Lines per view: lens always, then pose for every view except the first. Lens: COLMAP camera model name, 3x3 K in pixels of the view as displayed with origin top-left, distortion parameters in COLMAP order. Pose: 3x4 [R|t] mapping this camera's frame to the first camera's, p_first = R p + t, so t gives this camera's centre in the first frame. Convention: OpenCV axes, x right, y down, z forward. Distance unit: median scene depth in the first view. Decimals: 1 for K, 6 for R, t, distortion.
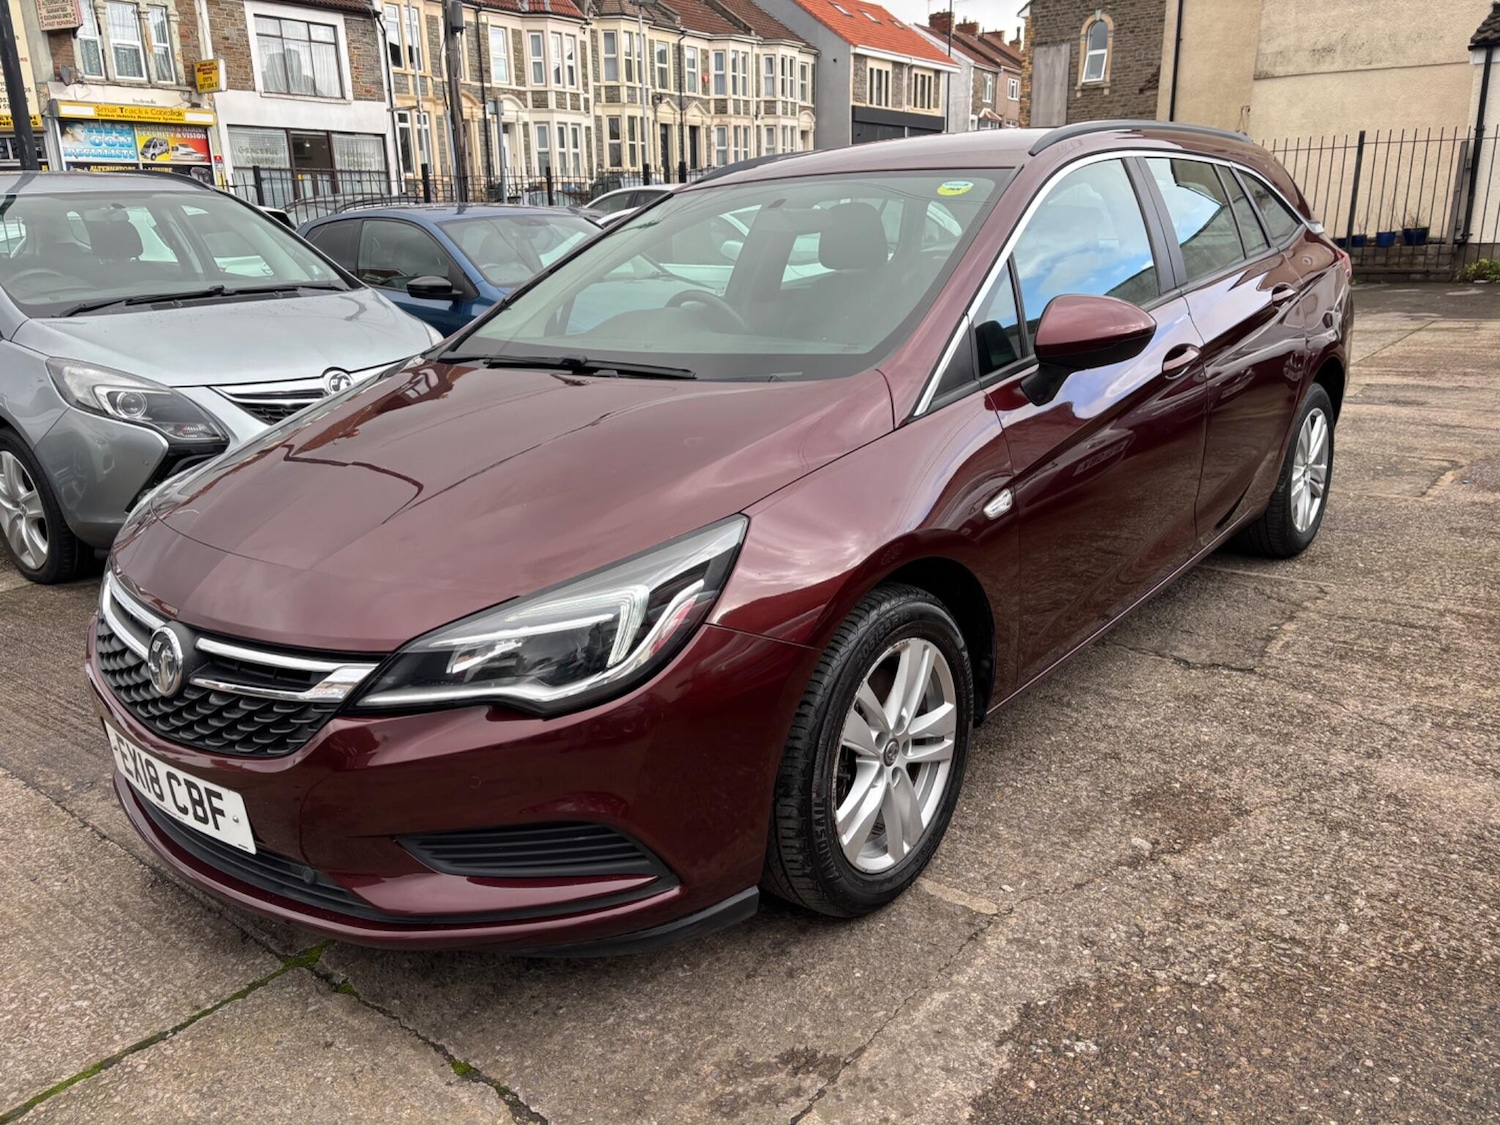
lens RADIAL K [[1128.0, 0, 741.2], [0, 1128.0, 554.1], [0, 0, 1]] dist [0.067137, -0.074936]
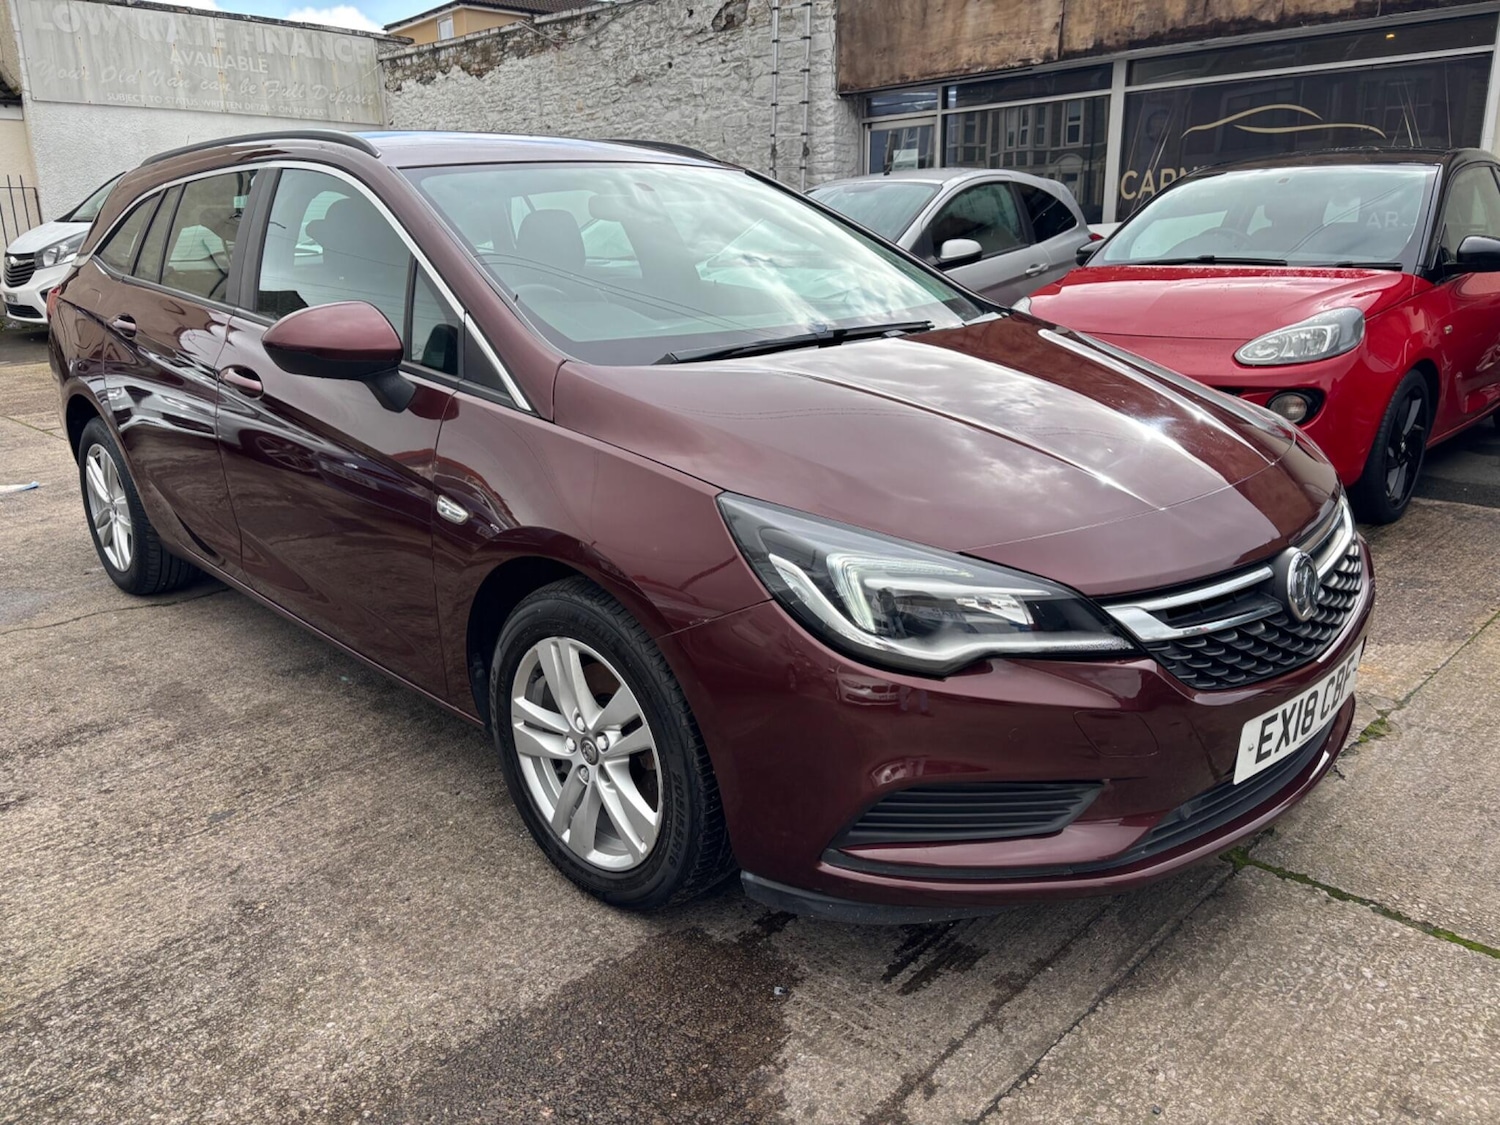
lens RADIAL K [[1128.0, 0, 751.3], [0, 1128.0, 562.6], [0, 0, 1]] dist [0.067137, -0.074936]
pose [[0.092802, -0.242726, 0.965646, -1.057473], [0.296333, 0.932616, 0.205945, -0.193450], [-0.950565, 0.267041, 0.158476, 0.905824]]
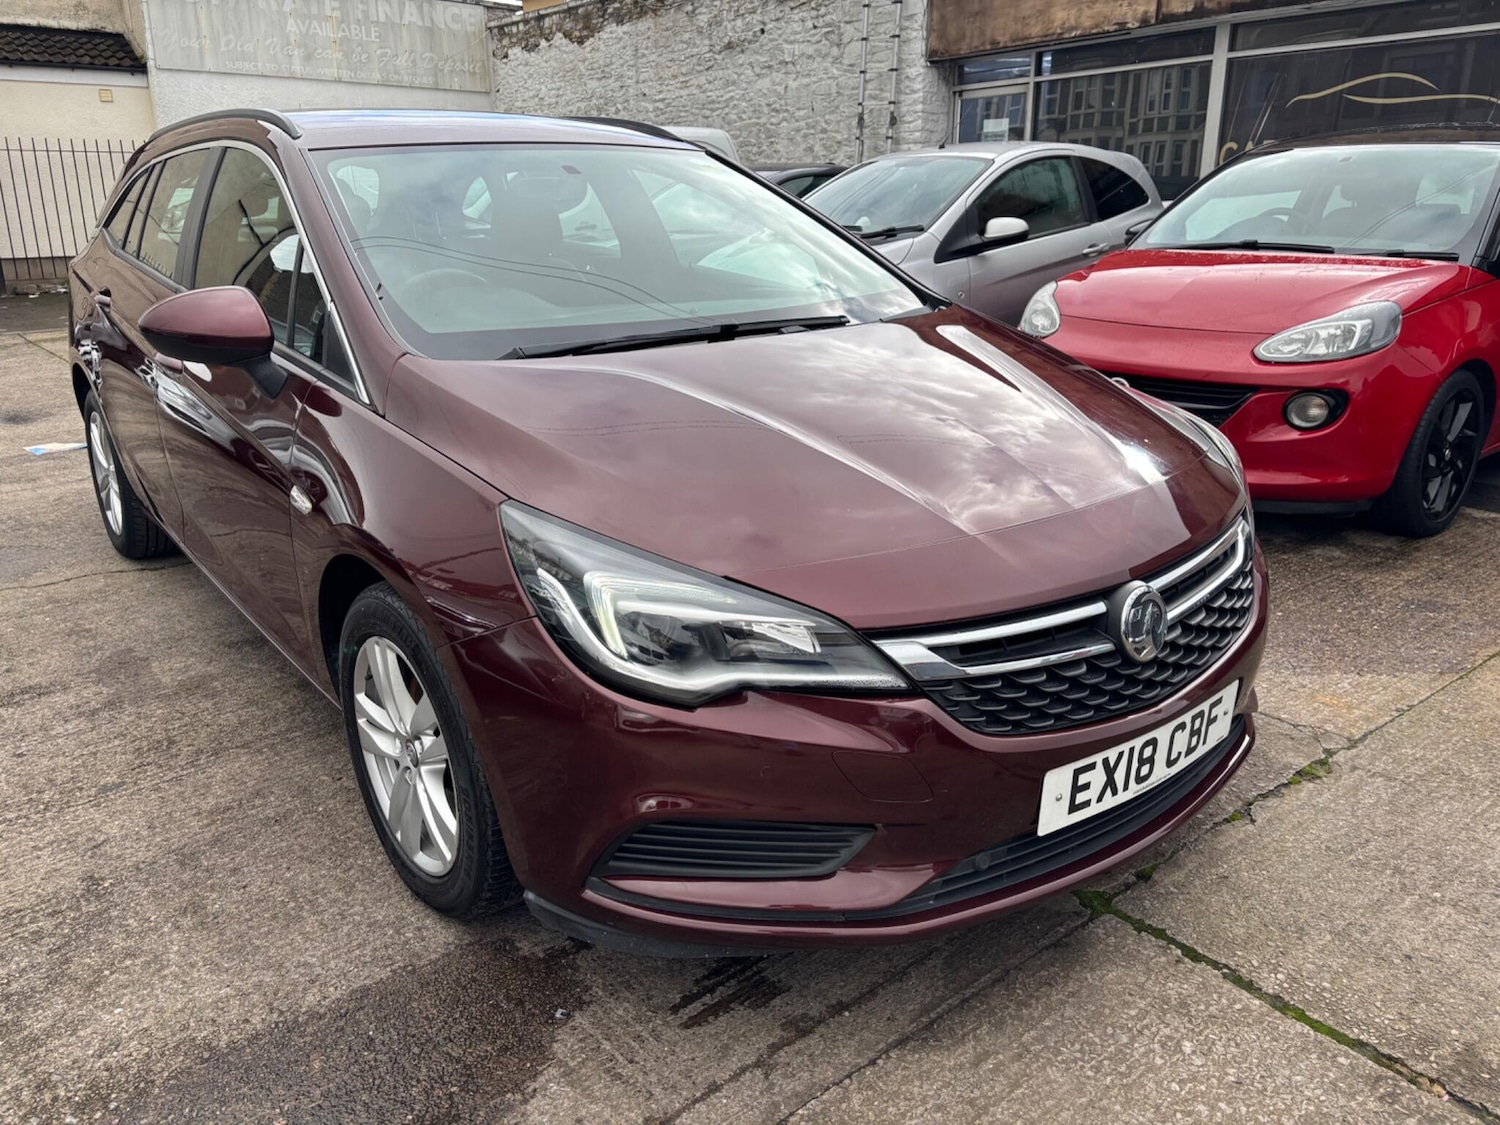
lens RADIAL K [[1128.0, 0, 748.5], [0, 1128.0, 563.5], [0, 0, 1]] dist [0.067137, -0.074936]
pose [[0.204663, -0.262785, 0.942898, -0.994585], [0.278337, 0.939147, 0.201325, -0.158478], [-0.938425, 0.221240, 0.265352, 0.730108]]
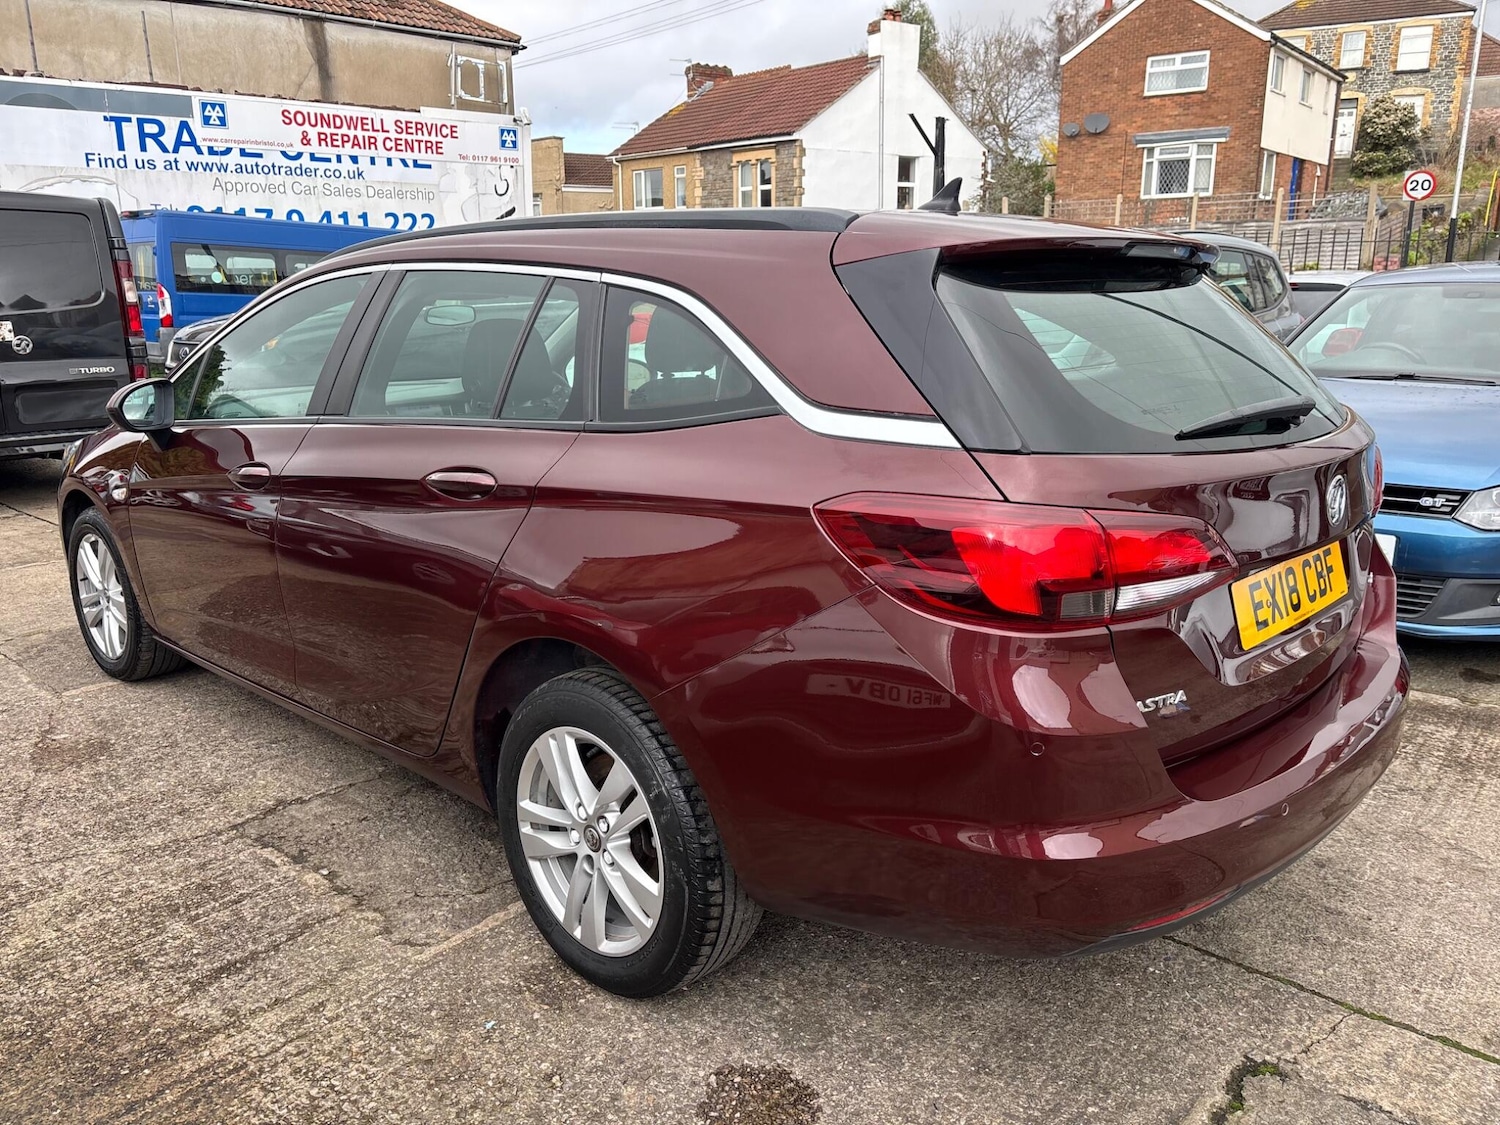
lens RADIAL K [[1128.0, 0, 744.0], [0, 1128.0, 556.2], [0, 0, 1]] dist [0.067137, -0.074936]
pose [[-0.062819, 0.275730, -0.959180, 1.416458], [-0.274808, 0.919148, 0.282220, -0.535907], [0.959445, 0.281319, 0.018033, 1.500576]]
